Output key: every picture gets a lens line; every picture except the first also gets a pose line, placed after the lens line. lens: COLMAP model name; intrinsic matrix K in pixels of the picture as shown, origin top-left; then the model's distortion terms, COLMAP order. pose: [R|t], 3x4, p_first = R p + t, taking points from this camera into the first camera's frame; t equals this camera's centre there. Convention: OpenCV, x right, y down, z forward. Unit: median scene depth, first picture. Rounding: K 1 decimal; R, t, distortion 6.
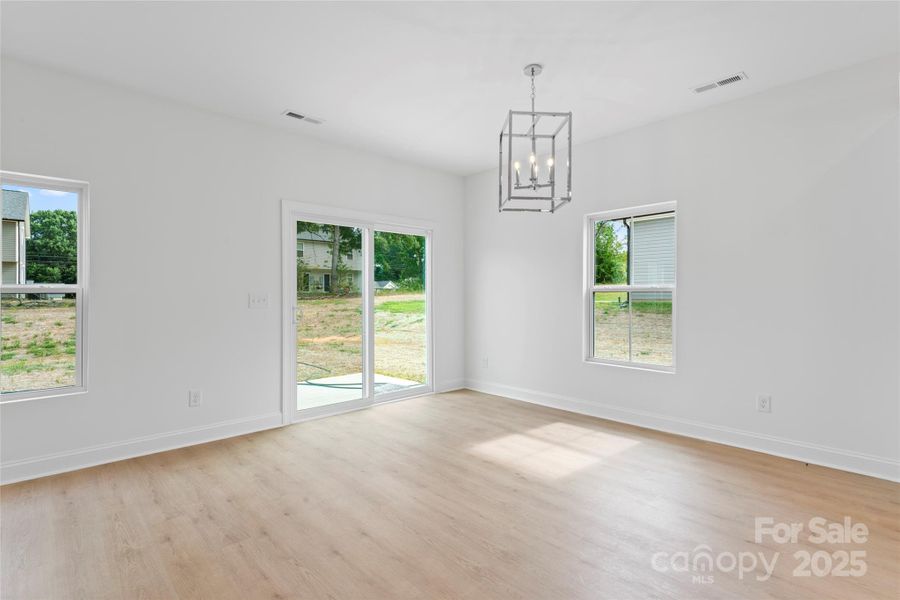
lens RADIAL K [[422.6, 0, 452.3], [0, 422.6, 296.2], [0, 0, 1]] dist [0.013096, -0.000569]
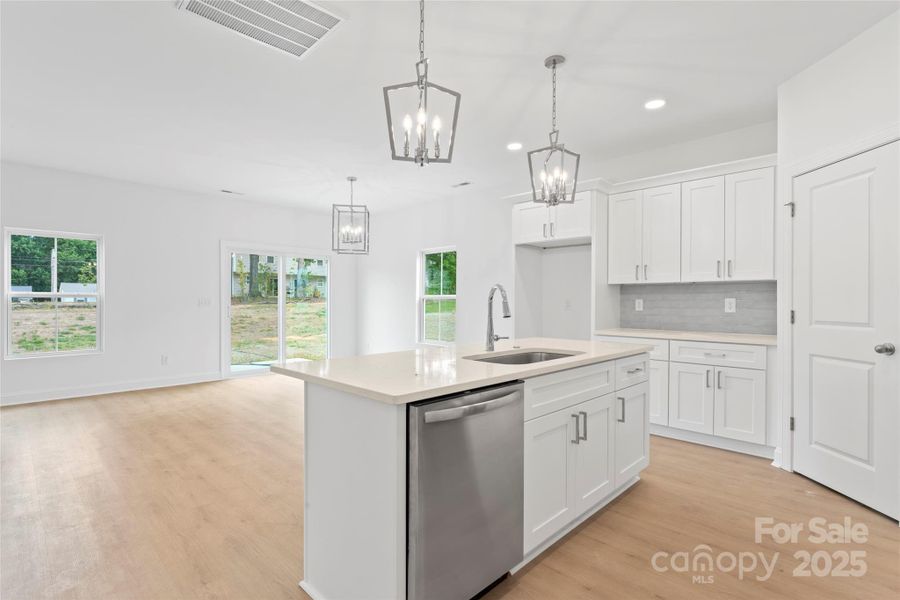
lens RADIAL K [[422.6, 0, 444.0], [0, 422.6, 303.4], [0, 0, 1]] dist [0.013096, -0.000569]
pose [[0.999371, 0.005774, 0.034993, 0.103329], [-0.005933, 0.999972, 0.004452, 0.000156], [-0.034966, -0.004657, 0.999378, -0.170527]]
